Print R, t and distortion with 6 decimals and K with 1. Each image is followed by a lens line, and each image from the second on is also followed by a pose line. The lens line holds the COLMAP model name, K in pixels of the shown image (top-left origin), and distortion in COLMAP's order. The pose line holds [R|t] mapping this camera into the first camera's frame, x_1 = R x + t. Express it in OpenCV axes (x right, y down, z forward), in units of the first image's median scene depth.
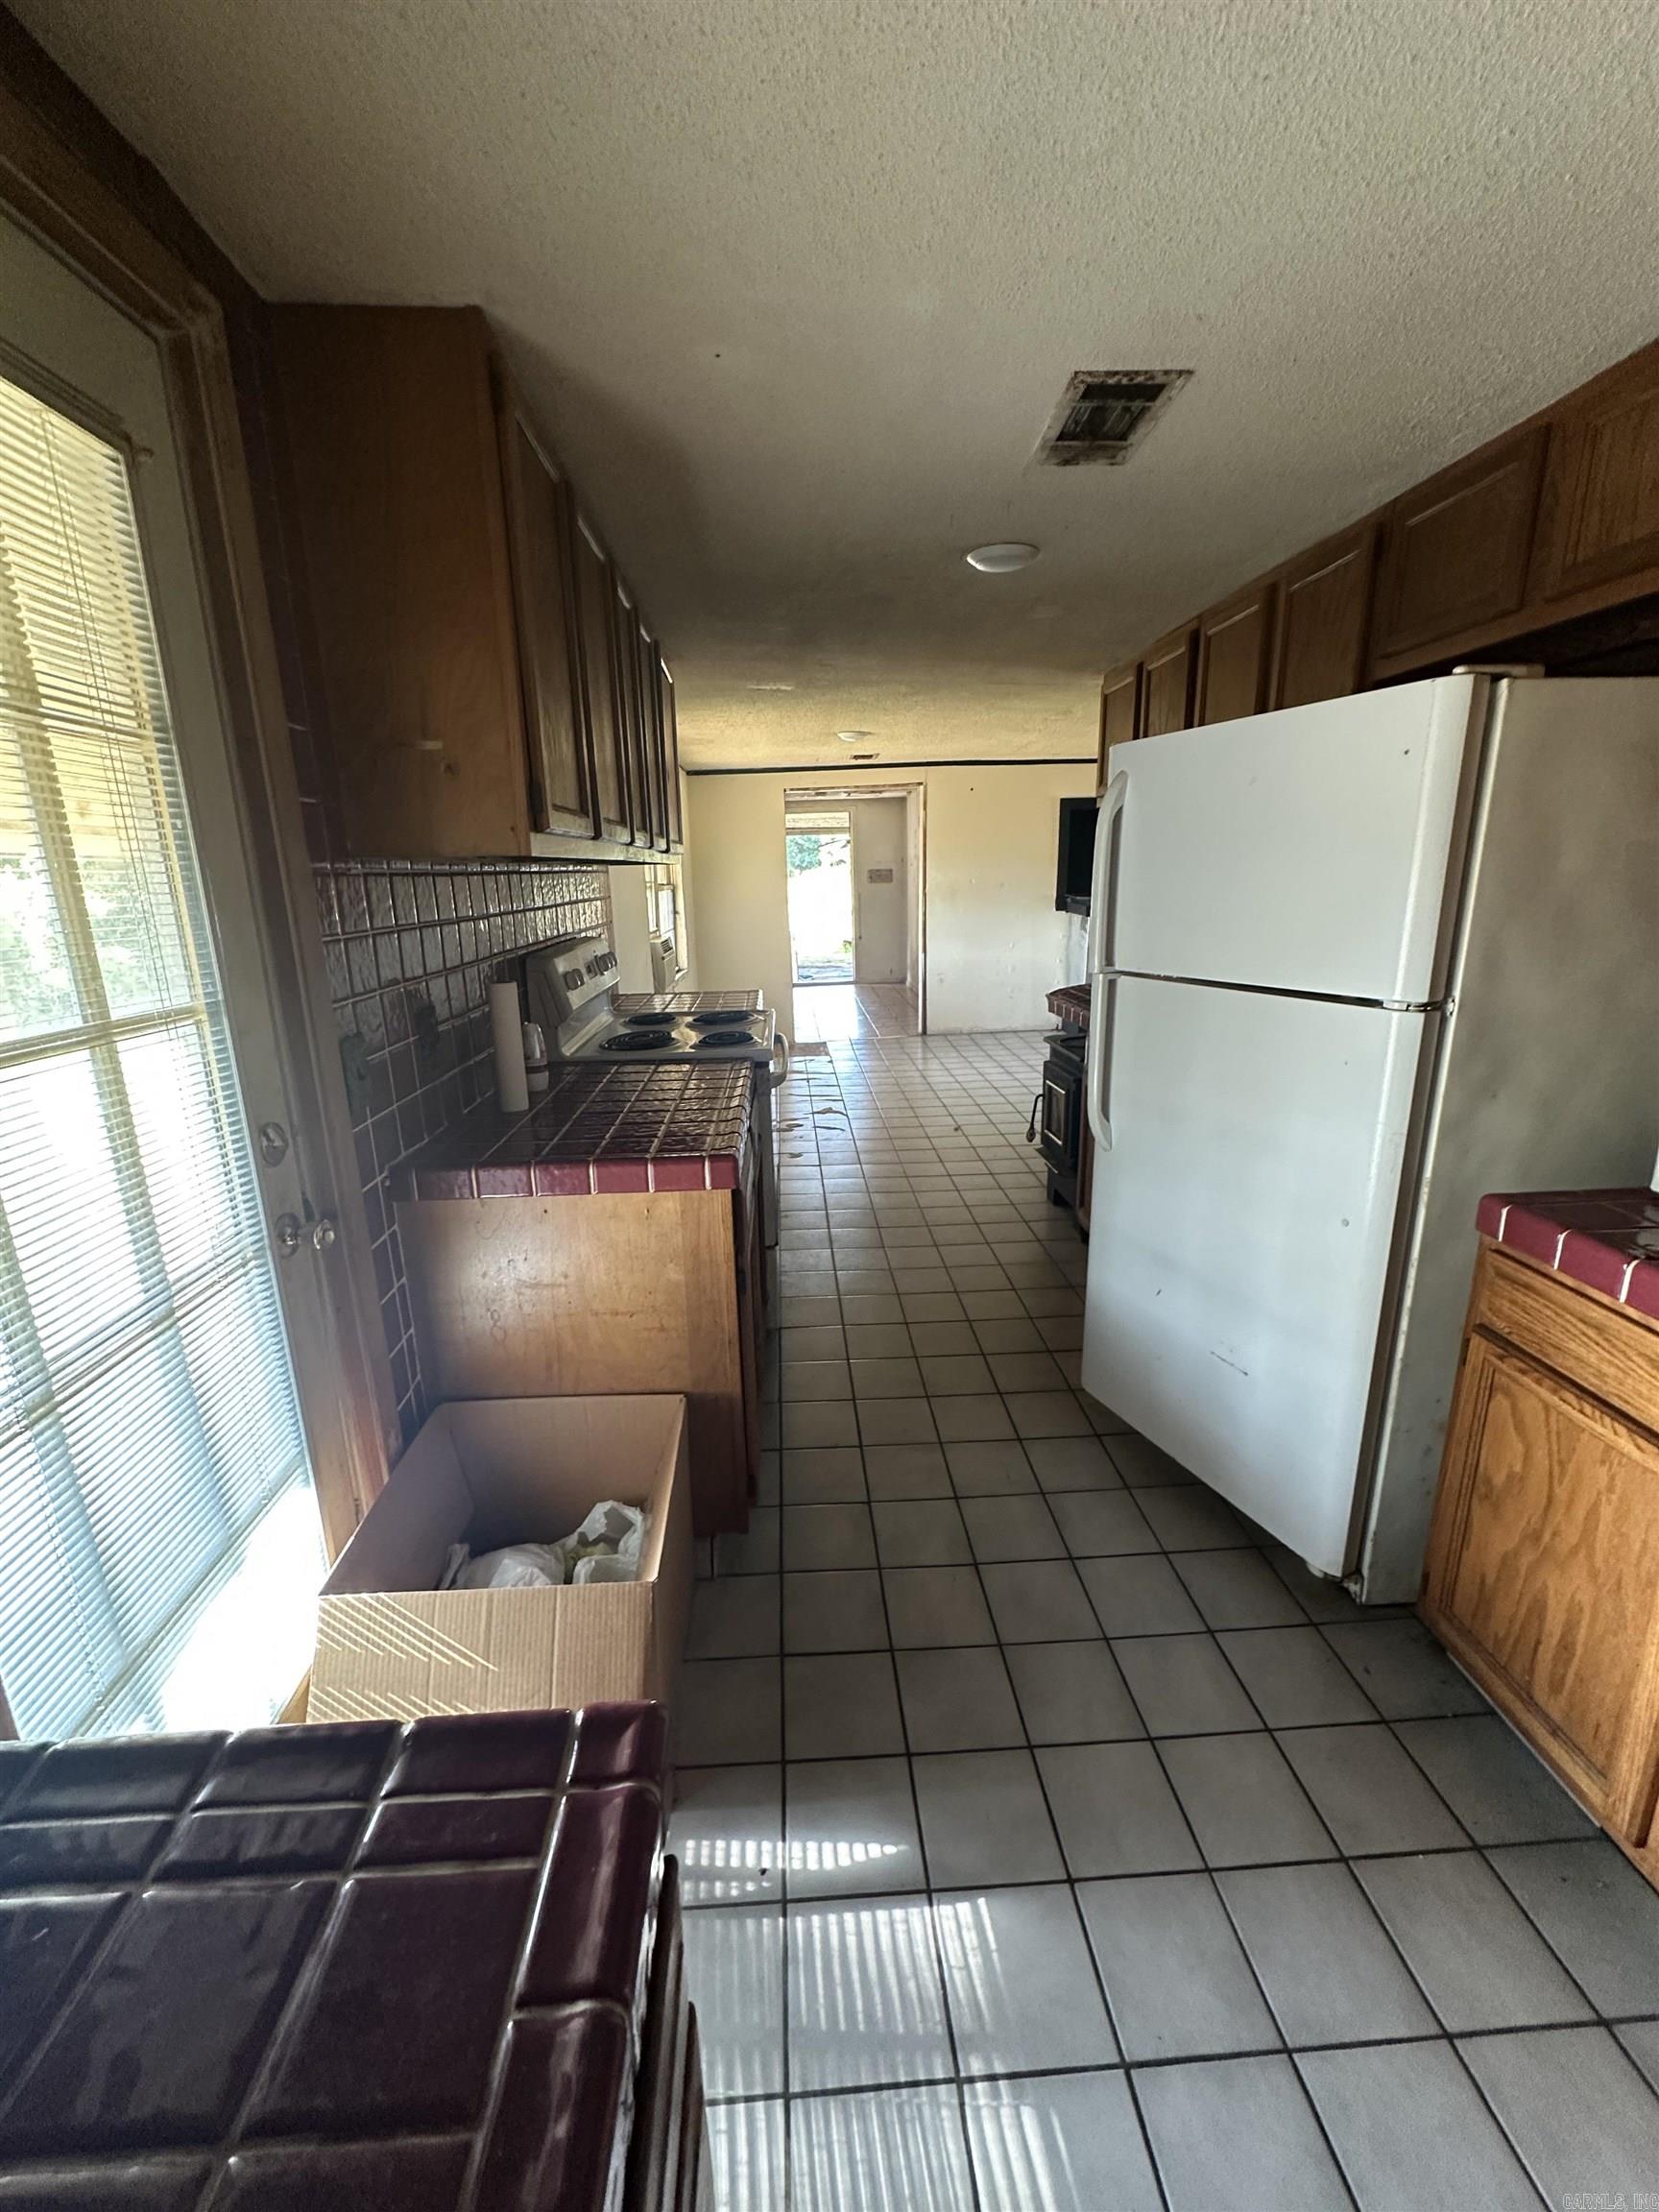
lens RADIAL K [[880.1, 0, 836.2], [0, 880.1, 1098.1], [0, 0, 1]] dist [-0.009366, -0.000130]
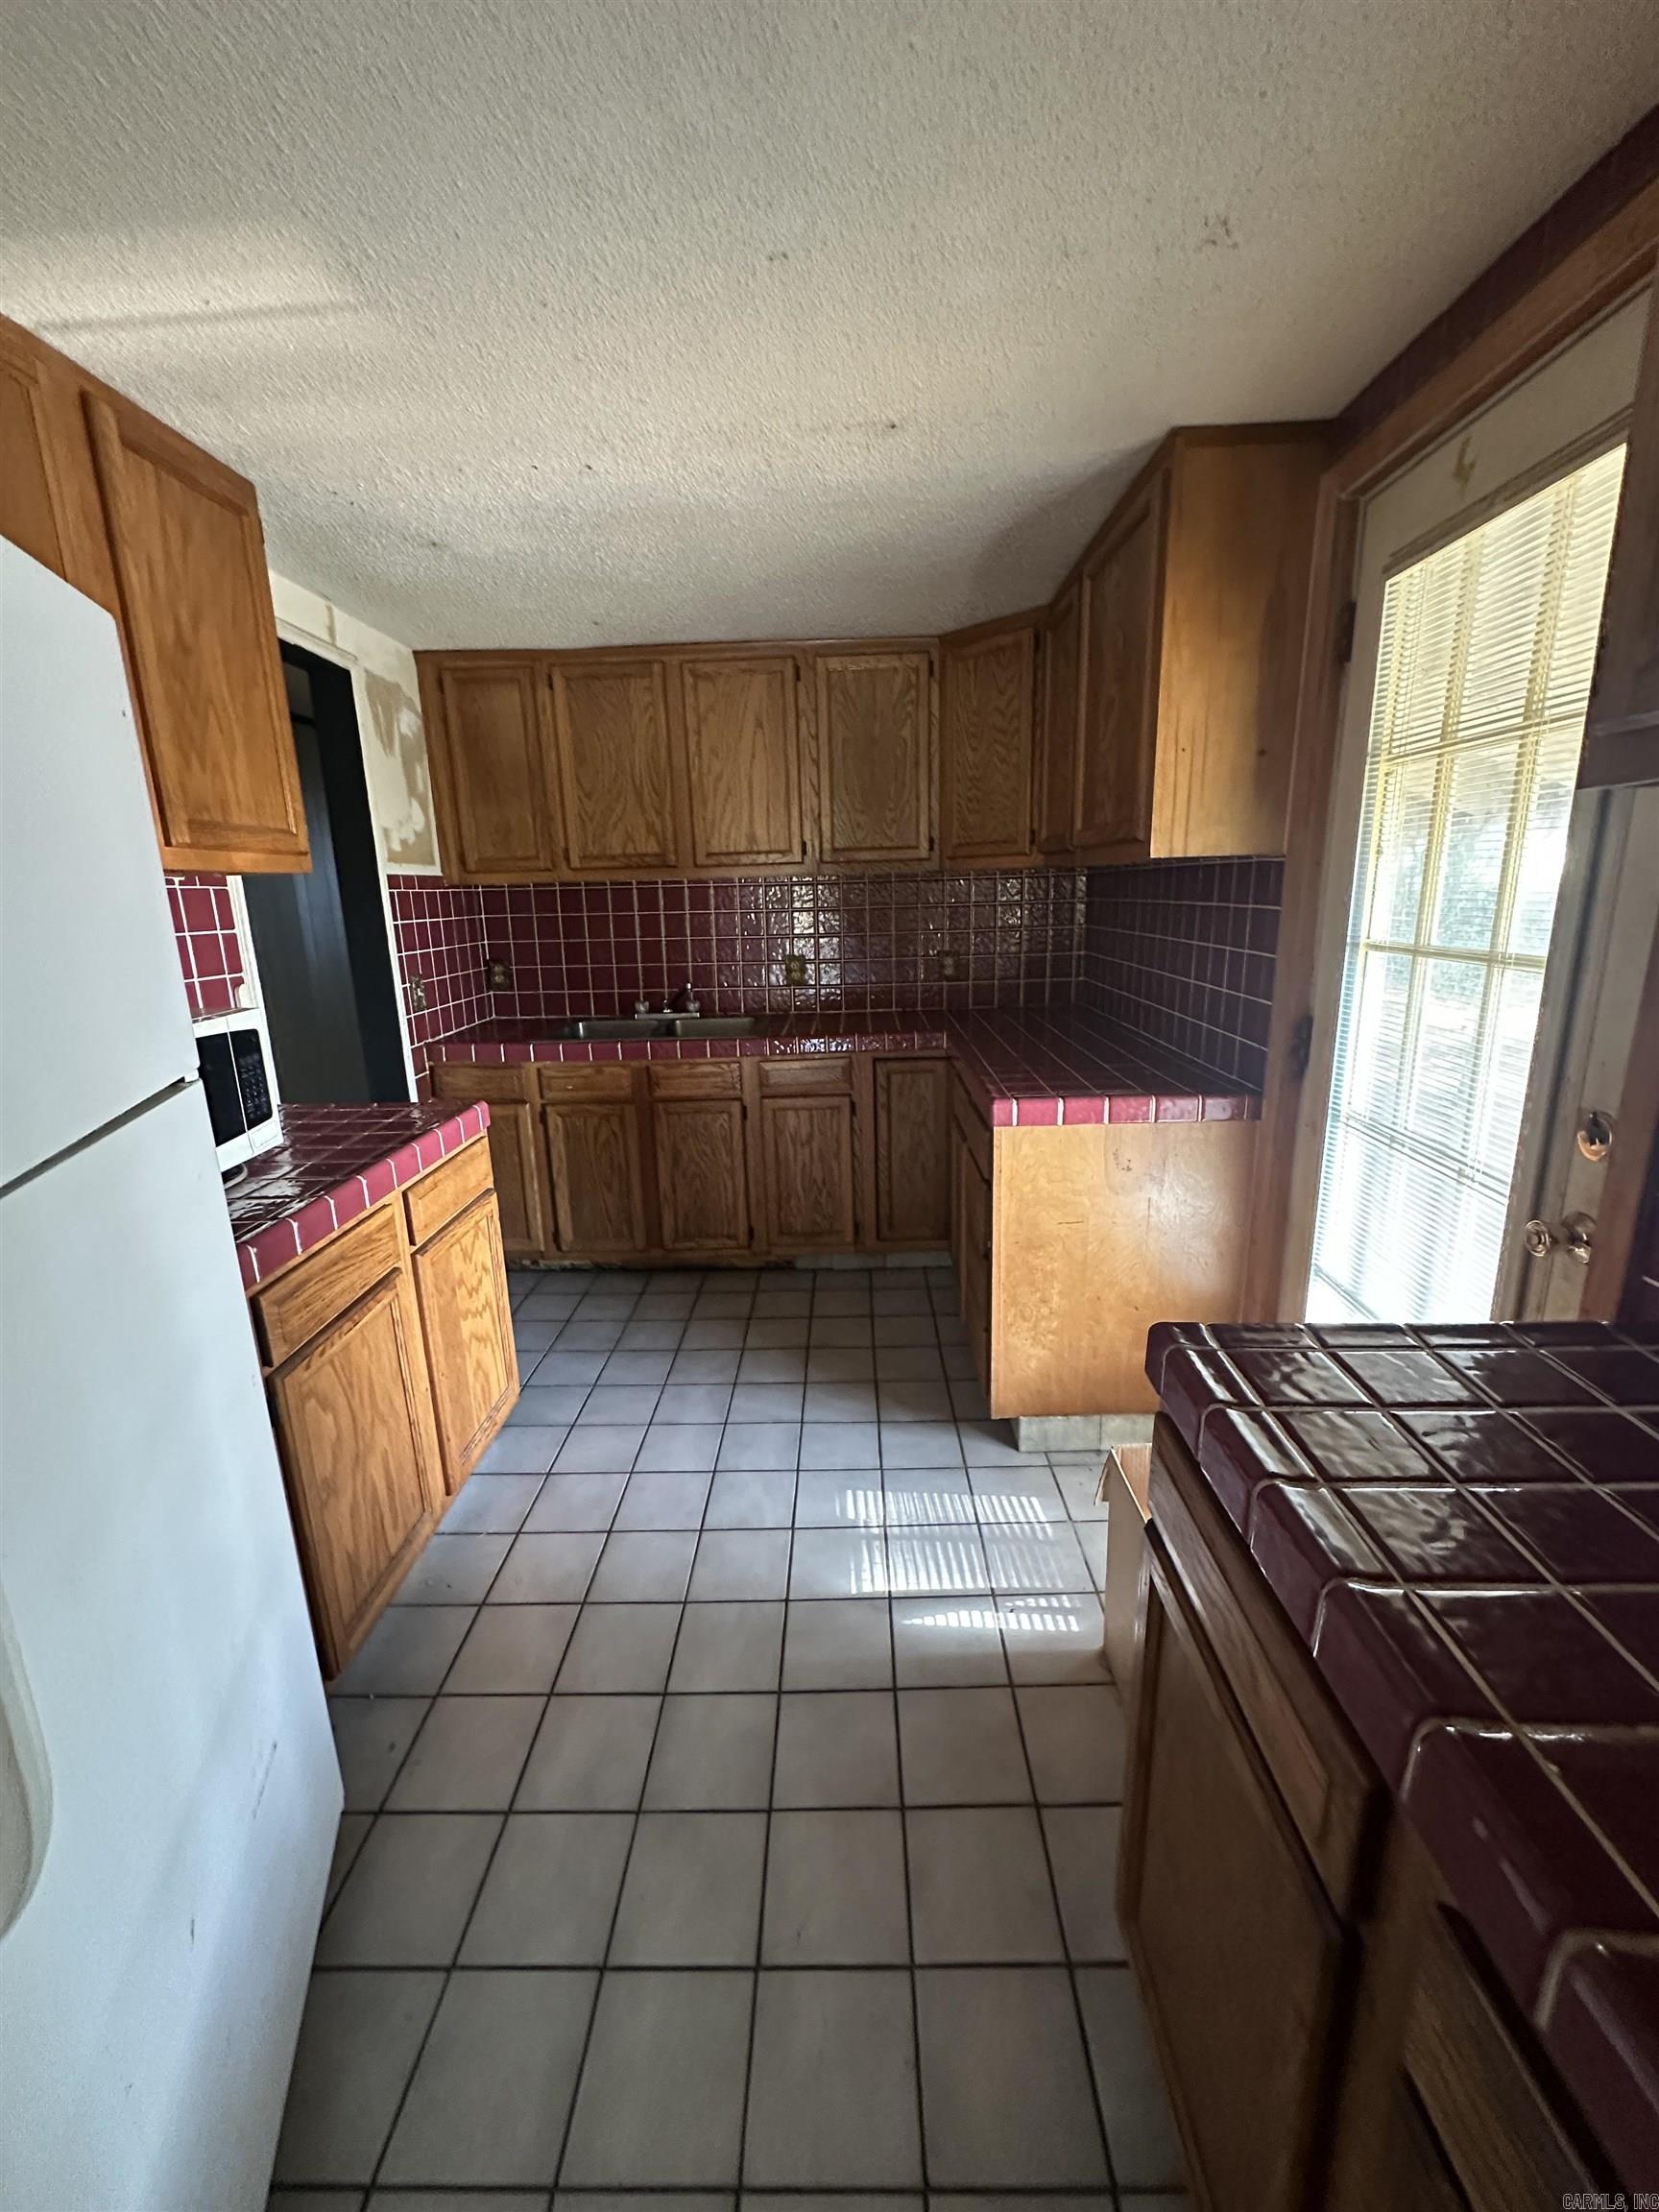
lens RADIAL K [[880.1, 0, 841.3], [0, 880.1, 1099.9], [0, 0, 1]] dist [-0.009366, -0.000130]
pose [[-0.996995, 0.025570, 0.073127, 0.061285], [0.056851, 0.882726, 0.466437, -0.456320], [-0.052624, 0.469193, -0.881526, 1.872311]]
